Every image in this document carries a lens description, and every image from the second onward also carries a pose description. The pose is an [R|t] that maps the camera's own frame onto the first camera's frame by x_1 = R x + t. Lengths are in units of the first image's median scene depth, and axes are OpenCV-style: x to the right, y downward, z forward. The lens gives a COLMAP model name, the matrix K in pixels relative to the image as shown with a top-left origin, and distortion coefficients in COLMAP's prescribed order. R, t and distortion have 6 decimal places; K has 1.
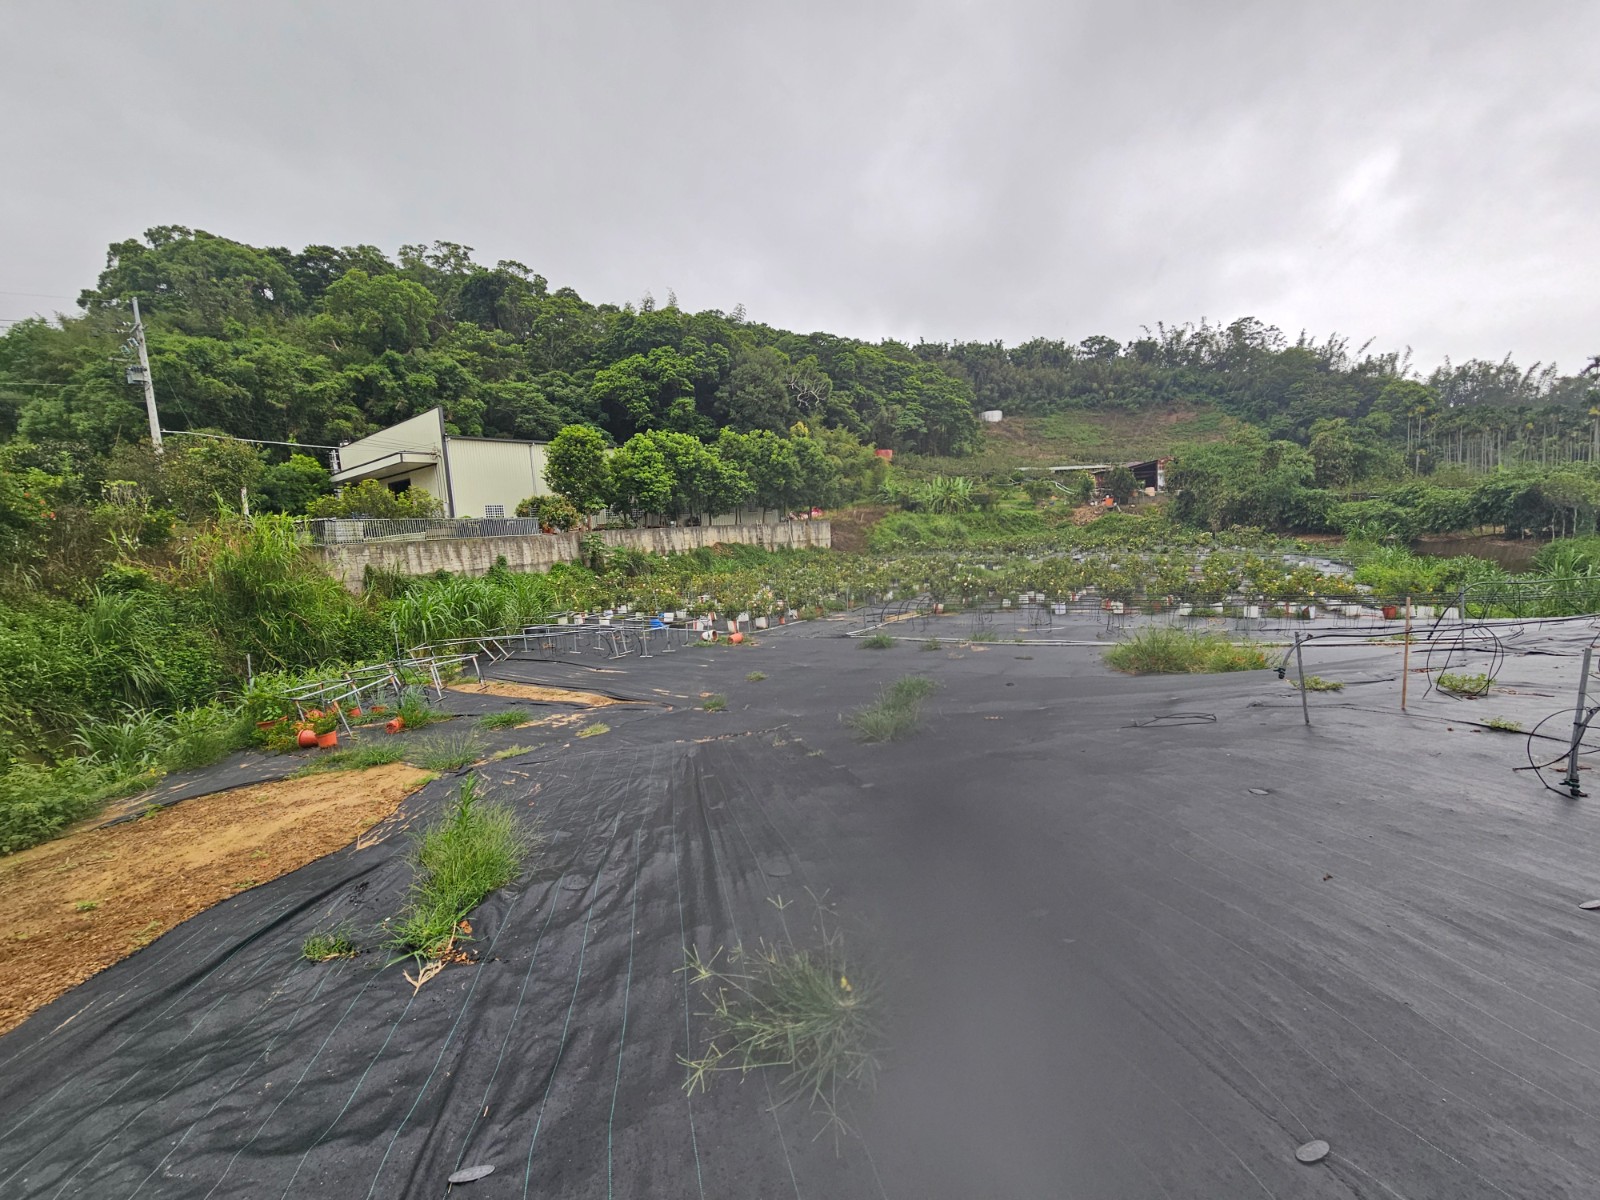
lens RADIAL K [[651.8, 0, 808.5], [0, 651.8, 593.9], [0, 0, 1]] dist [-0.000590, -0.000341]
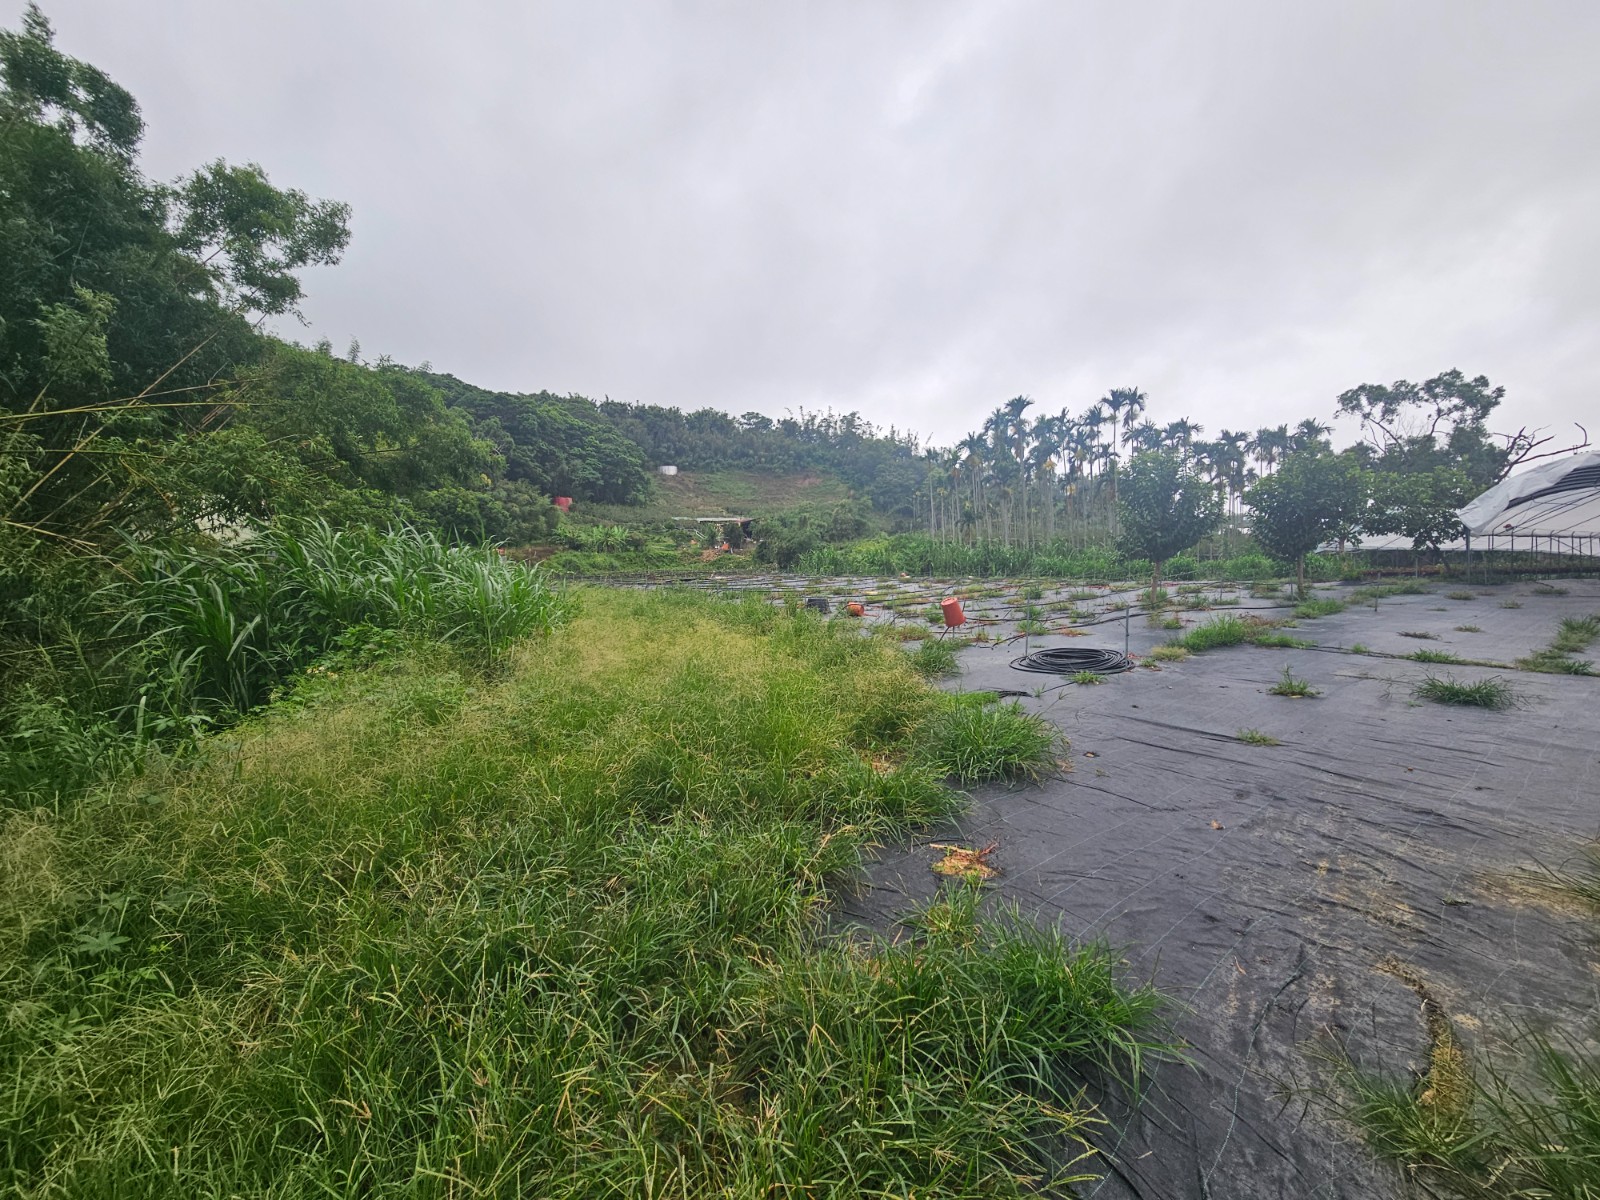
lens RADIAL K [[649.9, 0, 810.8], [0, 649.9, 593.2], [0, 0, 1]] dist [0.002172, 0.000252]
pose [[0.904514, -0.006275, 0.426398, 0.019185], [0.030347, 0.998304, -0.049683, 0.033415], [-0.425363, 0.057879, 0.903170, -0.319687]]
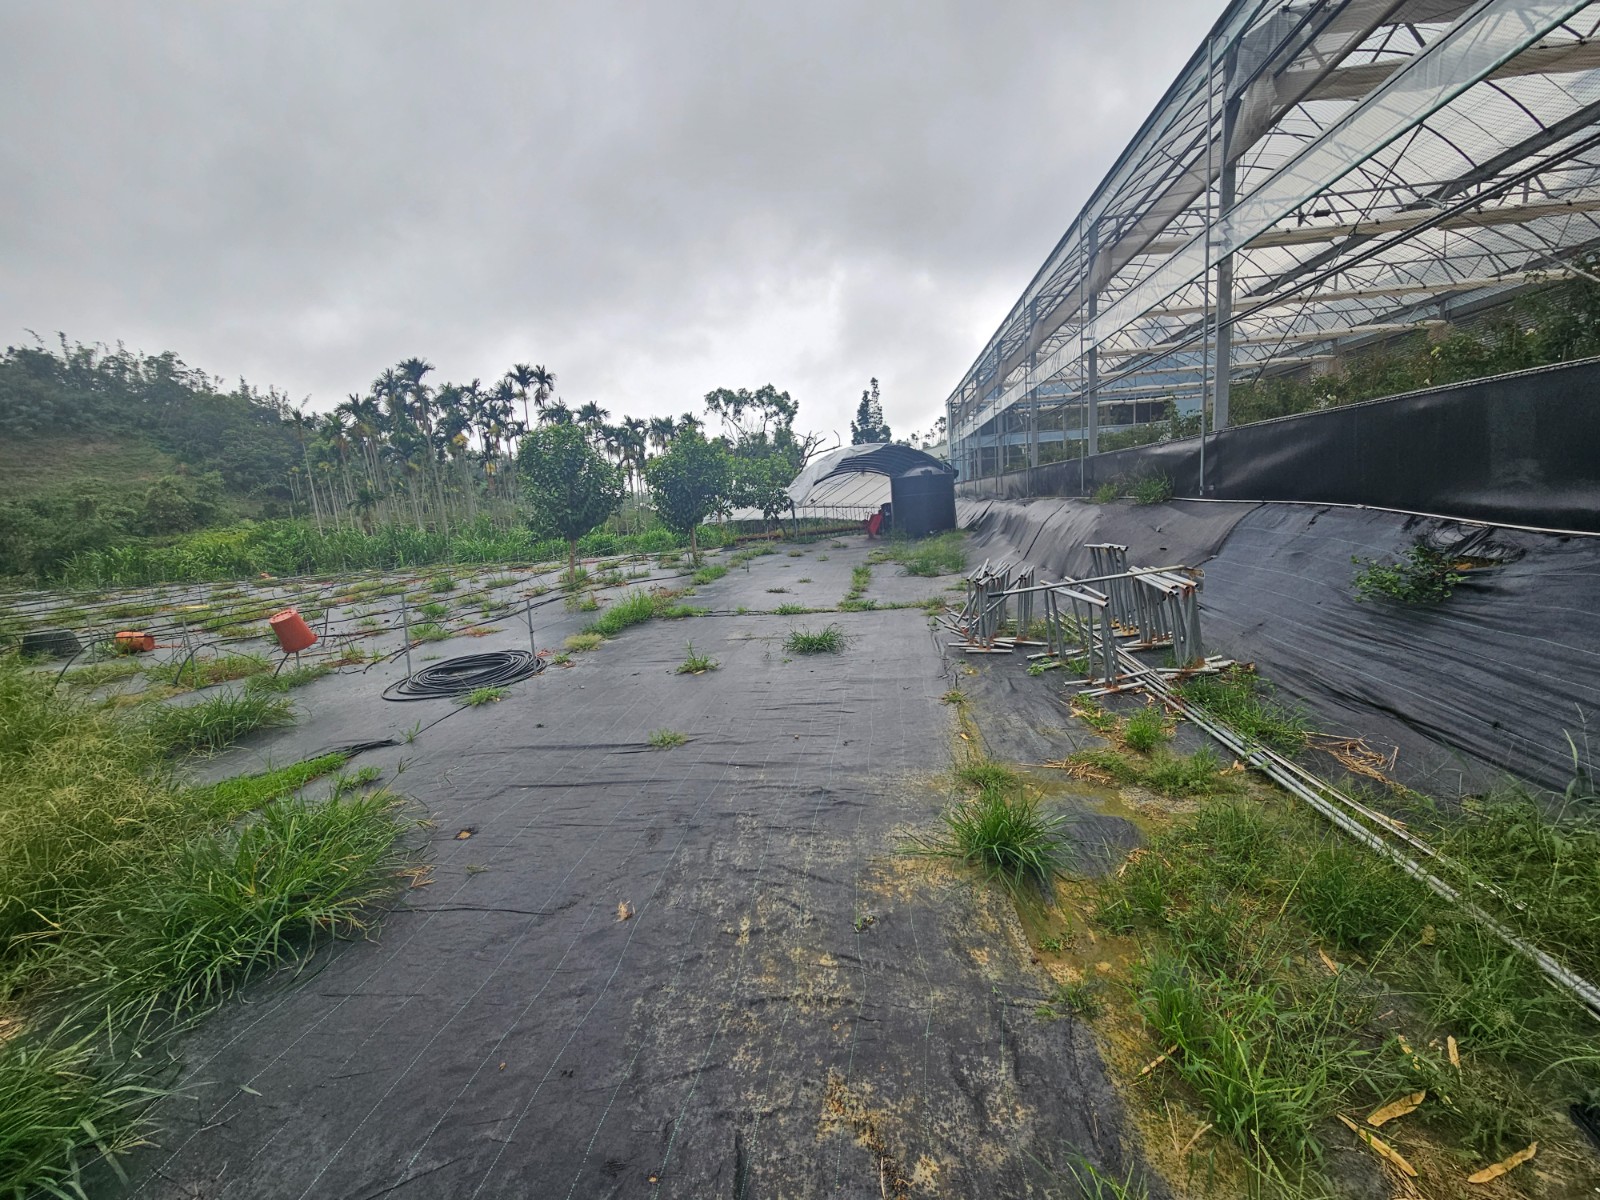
lens RADIAL K [[649.5, 0, 806.1], [0, 649.5, 595.1], [0, 0, 1]] dist [-0.001221, -0.001014]
pose [[0.312043, -0.104433, 0.944311, 0.032701], [0.149471, 0.986959, 0.059758, 0.032390], [-0.938236, 0.122500, 0.323583, -0.313204]]
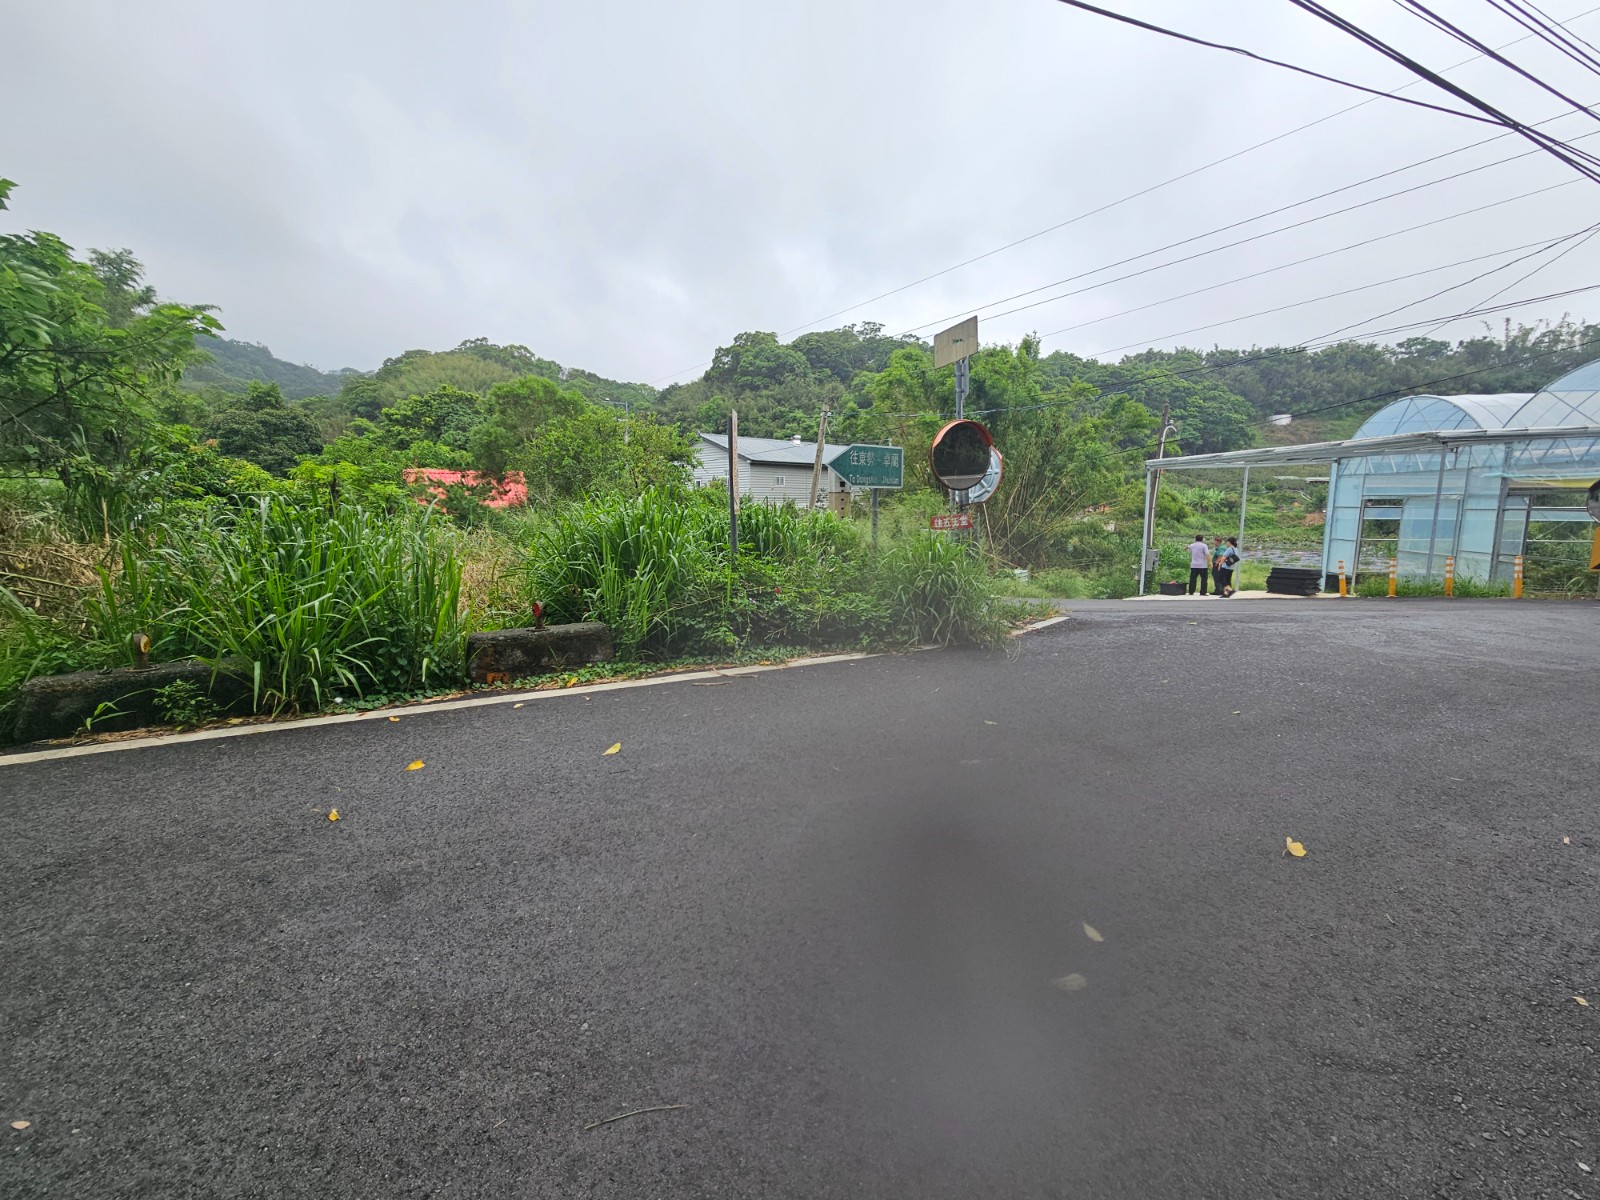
lens RADIAL K [[649.5, 0, 806.1], [0, 649.5, 595.1], [0, 0, 1]] dist [-0.001221, -0.001014]
pose [[0.924475, 0.105387, -0.366387, -0.049395], [-0.087735, 0.994050, 0.064552, 0.040828], [0.371010, -0.027532, 0.928221, -0.620543]]
